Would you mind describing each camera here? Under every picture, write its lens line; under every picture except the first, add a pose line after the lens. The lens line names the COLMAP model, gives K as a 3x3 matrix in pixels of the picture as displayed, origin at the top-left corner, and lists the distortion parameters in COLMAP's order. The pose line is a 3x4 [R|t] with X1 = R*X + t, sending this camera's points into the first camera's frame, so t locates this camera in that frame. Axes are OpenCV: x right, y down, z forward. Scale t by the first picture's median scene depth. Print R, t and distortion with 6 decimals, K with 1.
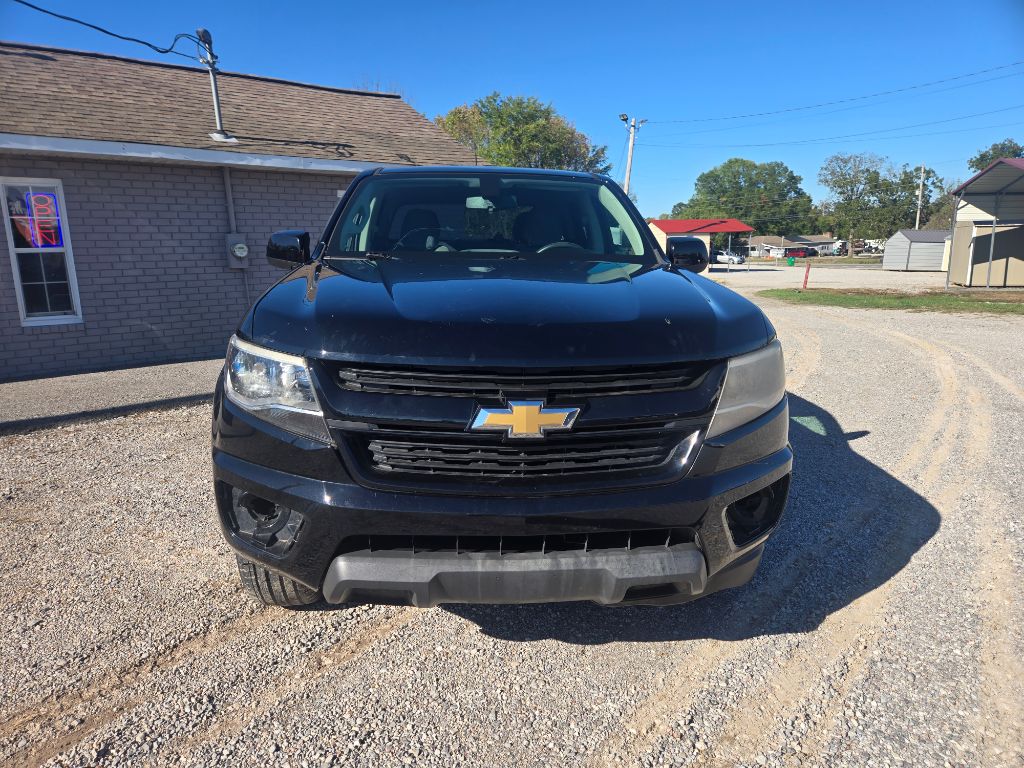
lens RADIAL K [[704.7, 0, 508.4], [0, 704.7, 396.1], [0, 0, 1]] dist [0.072382, -0.064637]
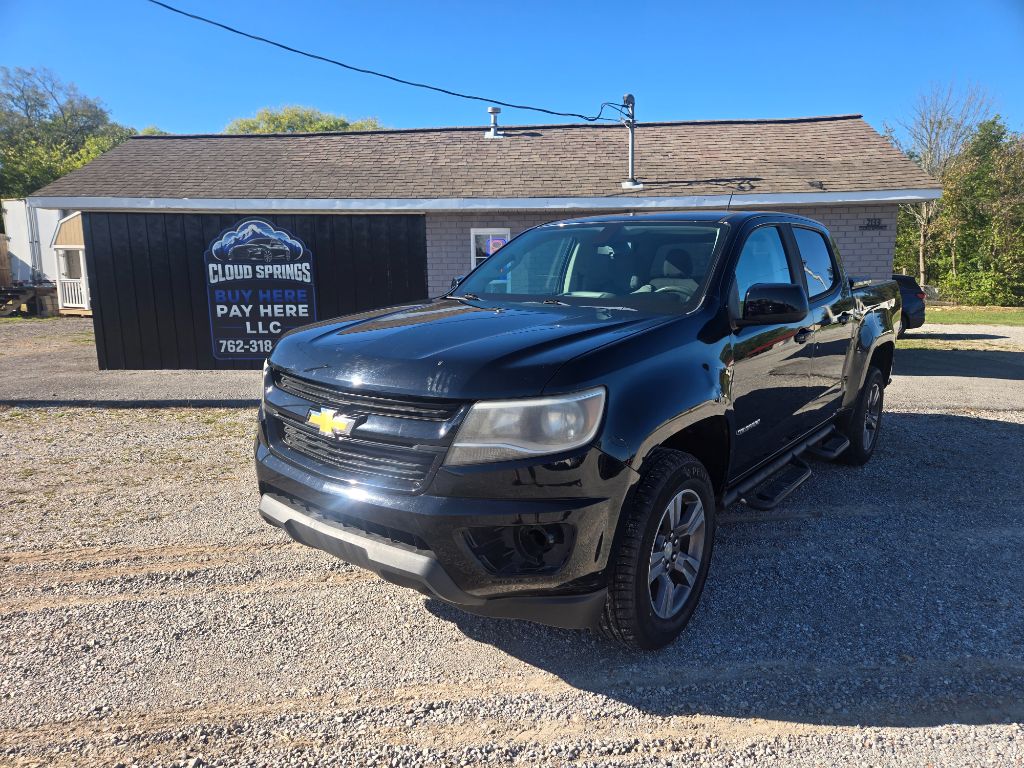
lens RADIAL K [[704.7, 0, 508.4], [0, 704.7, 396.1], [0, 0, 1]] dist [0.072382, -0.064637]
pose [[0.720677, 0.127620, -0.681423, 0.577571], [-0.149113, 0.988440, 0.027417, -0.051172], [0.677045, 0.081850, 0.731376, 0.107000]]
